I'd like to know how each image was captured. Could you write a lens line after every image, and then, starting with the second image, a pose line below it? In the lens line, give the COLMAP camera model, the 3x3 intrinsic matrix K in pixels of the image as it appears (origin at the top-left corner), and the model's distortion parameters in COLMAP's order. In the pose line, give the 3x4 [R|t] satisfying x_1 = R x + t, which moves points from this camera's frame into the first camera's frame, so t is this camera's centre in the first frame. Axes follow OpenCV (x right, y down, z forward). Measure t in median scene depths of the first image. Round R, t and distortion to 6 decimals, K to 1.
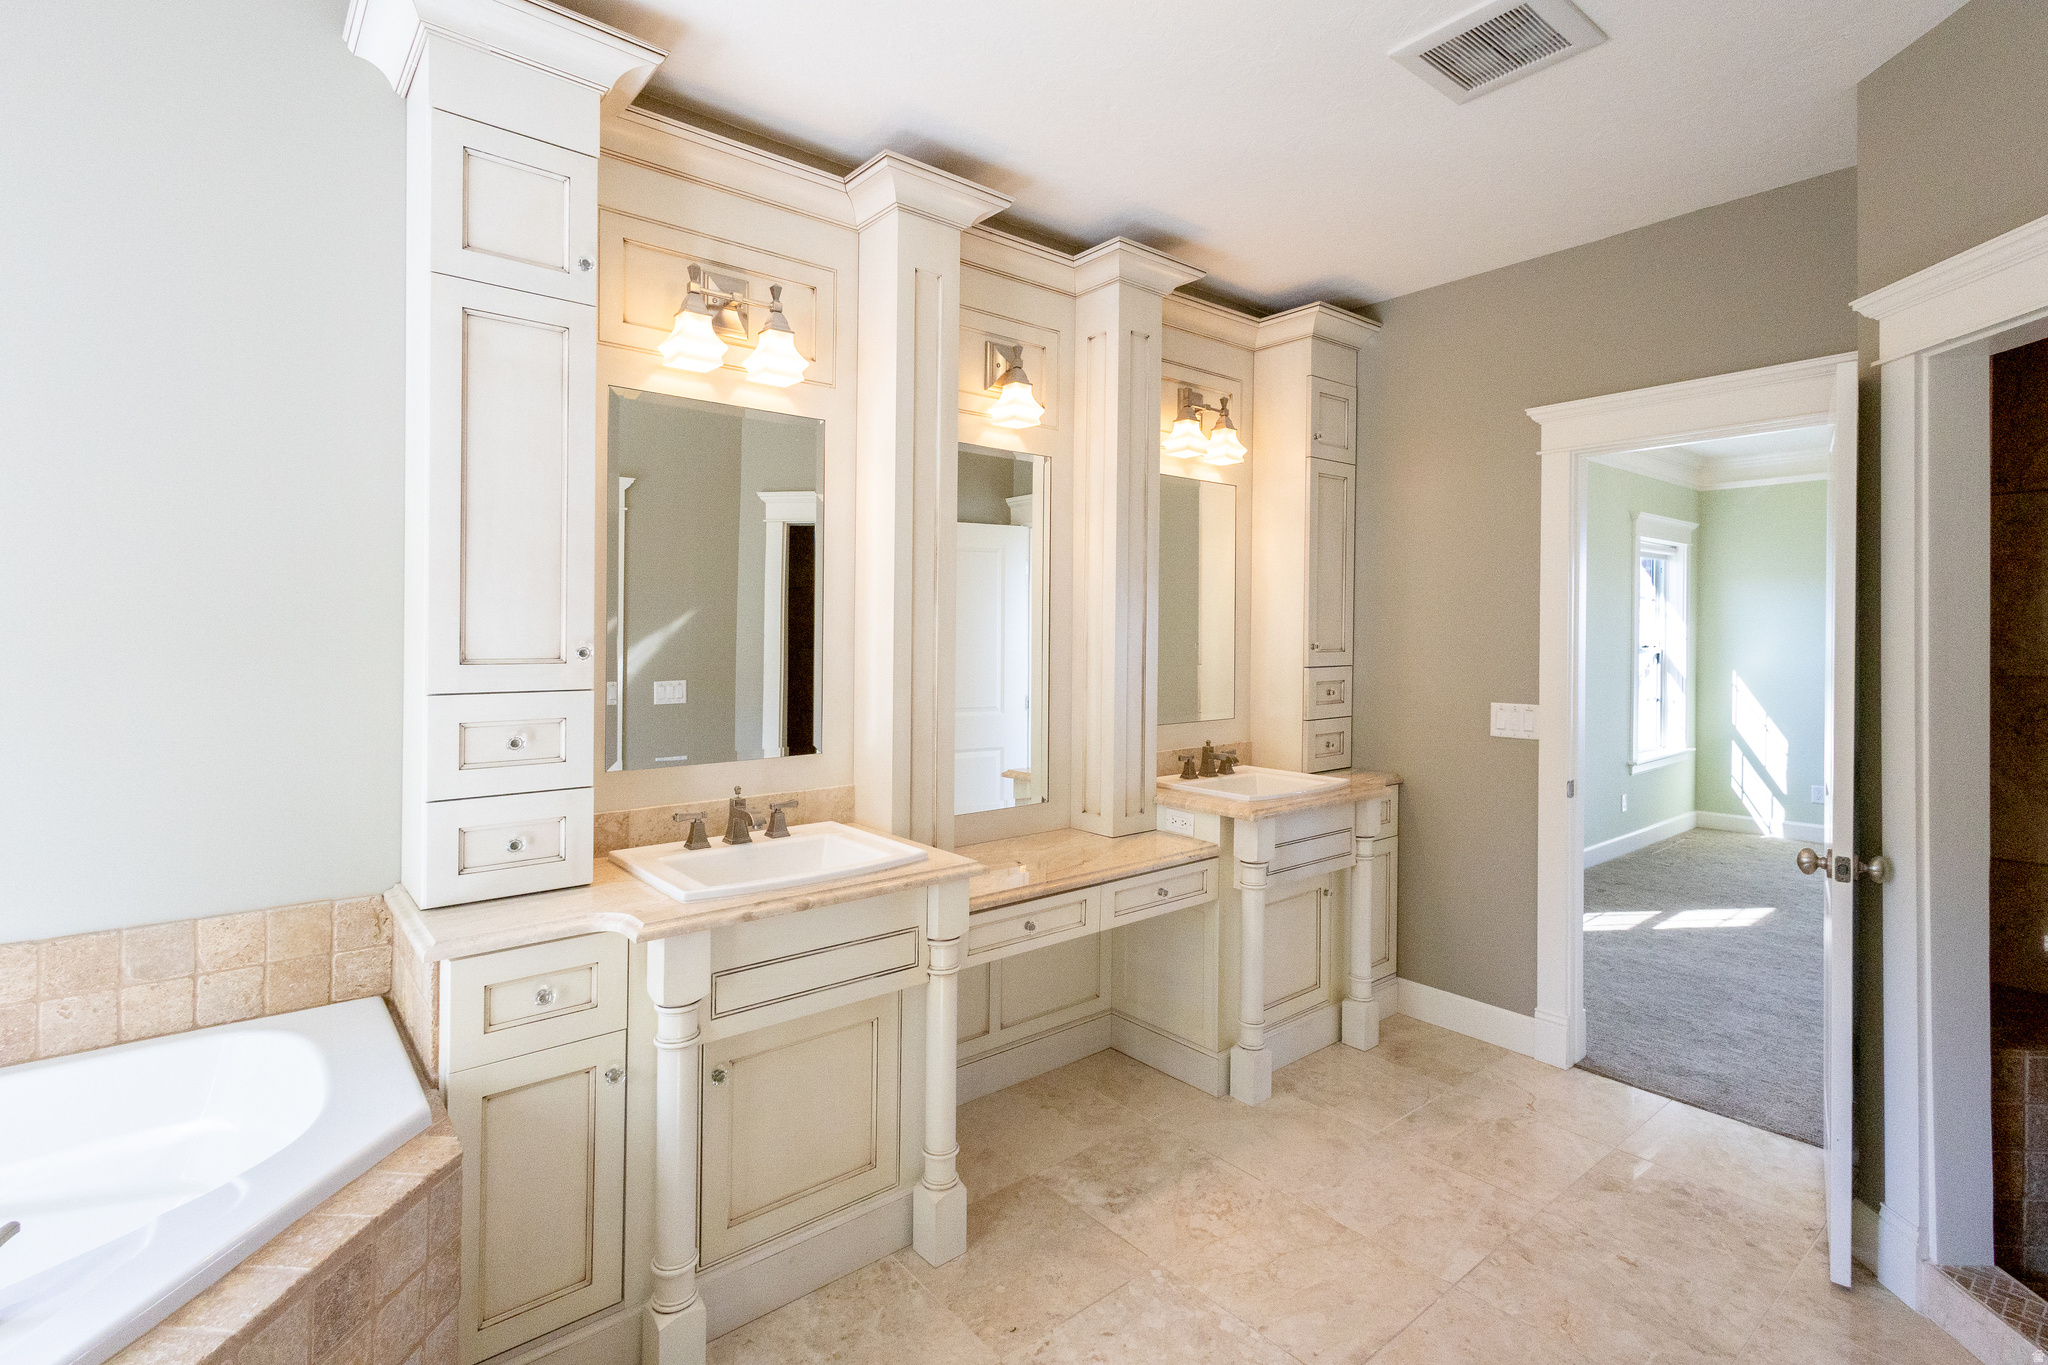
lens RADIAL K [[954.5, 0, 1028.2], [0, 954.5, 644.7], [0, 0, 1]] dist [0.001465, 0.000679]
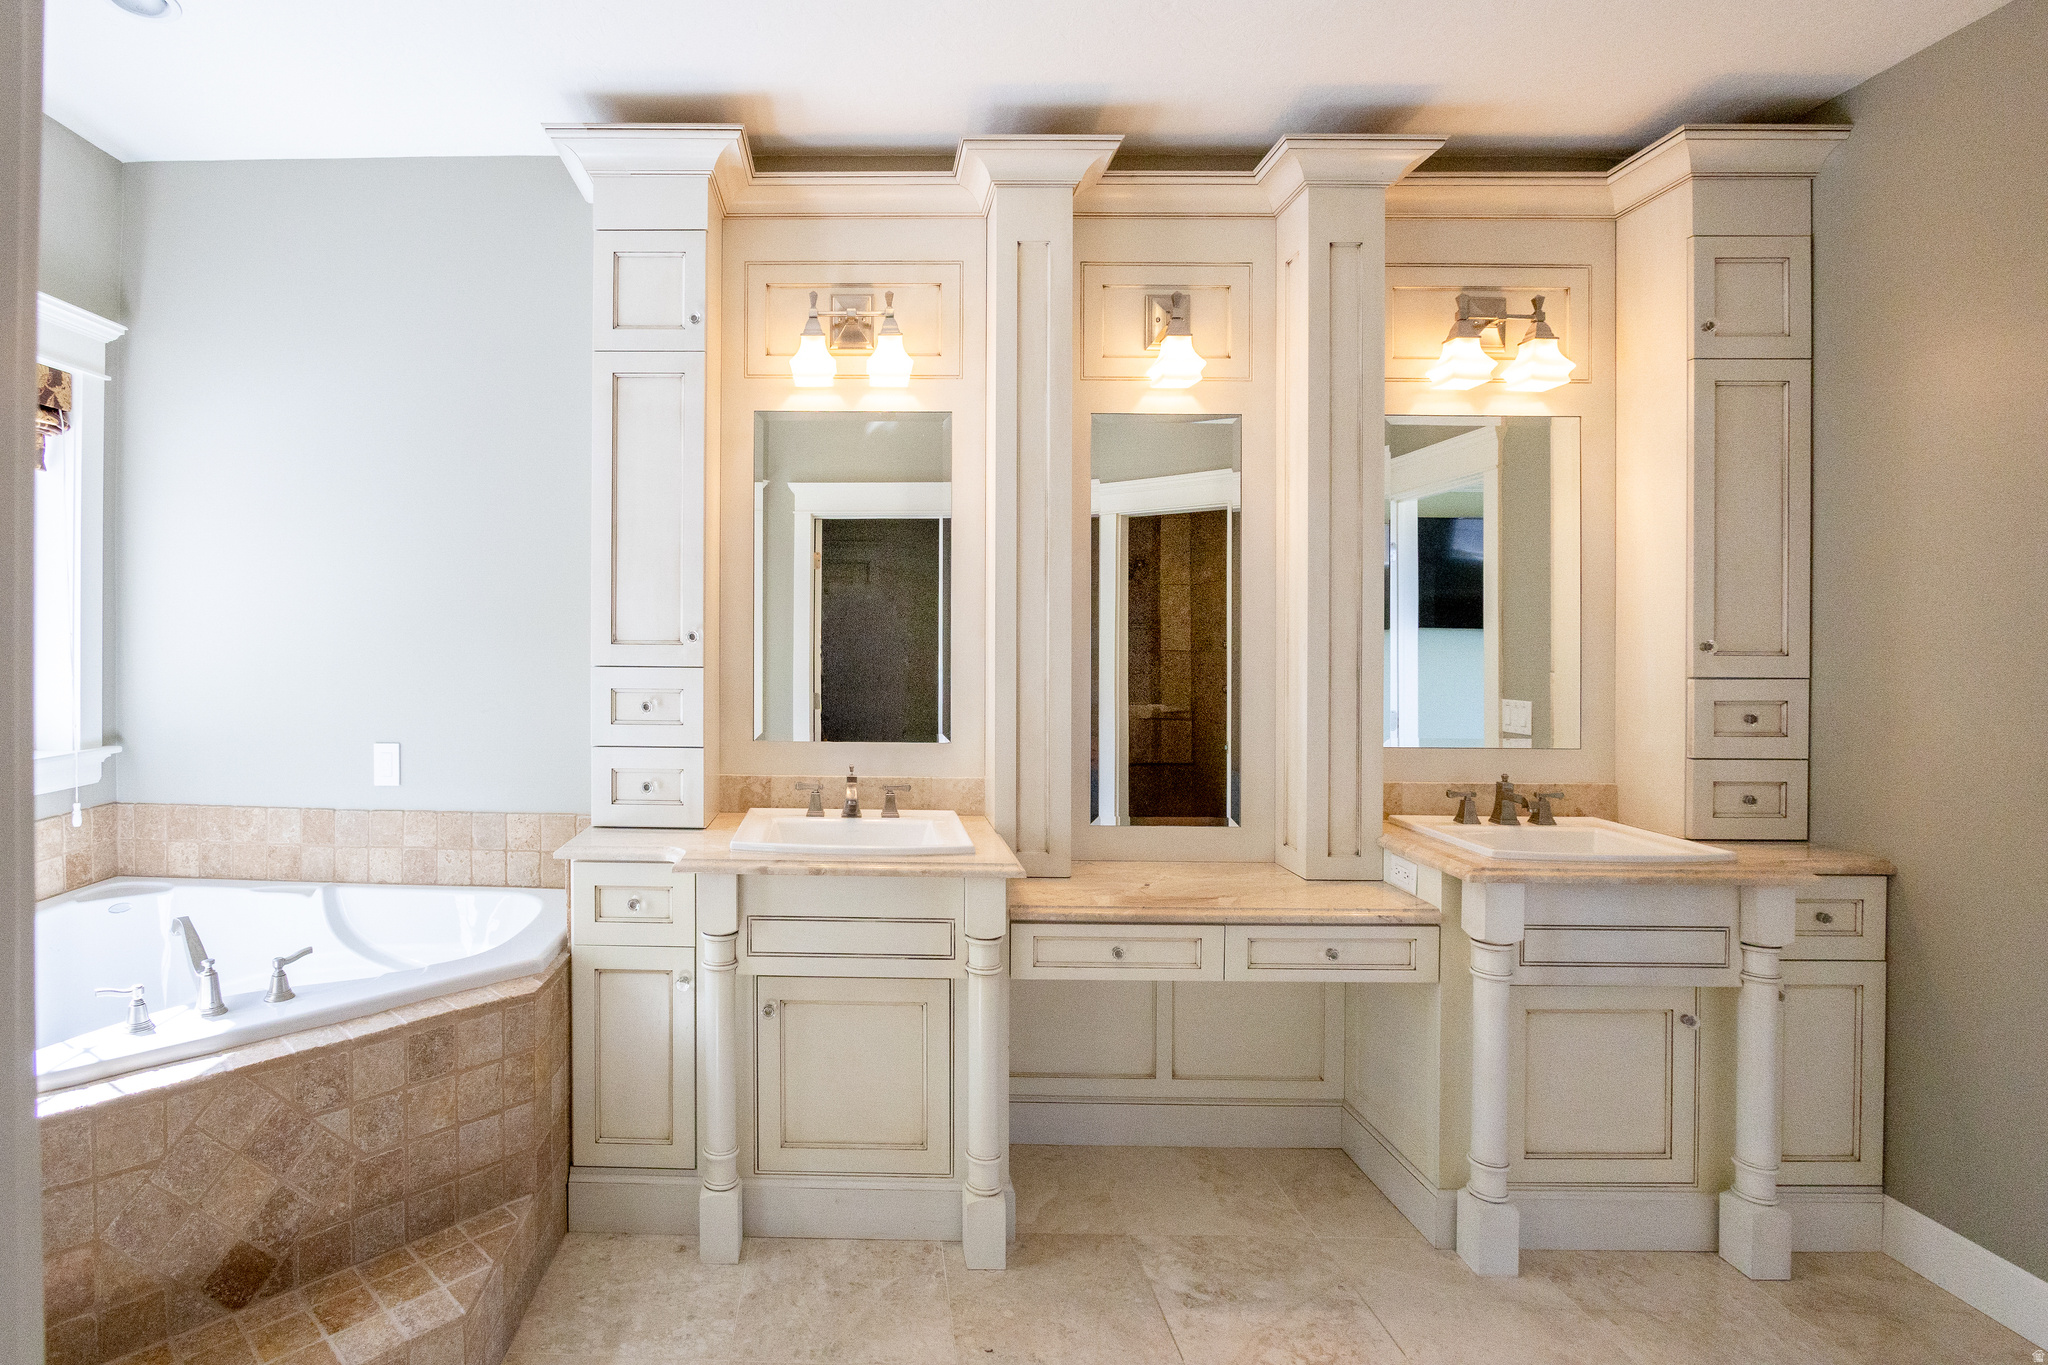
lens RADIAL K [[1122.9, 0, 1025.2], [0, 1122.9, 663.7], [0, 0, 1]] dist [-0.030971, 0.001746]
pose [[0.747951, 0.014661, -0.663592, 0.598347], [-0.015124, 0.999873, 0.005044, 0.022089], [0.663581, 0.006264, 0.748078, 0.157595]]
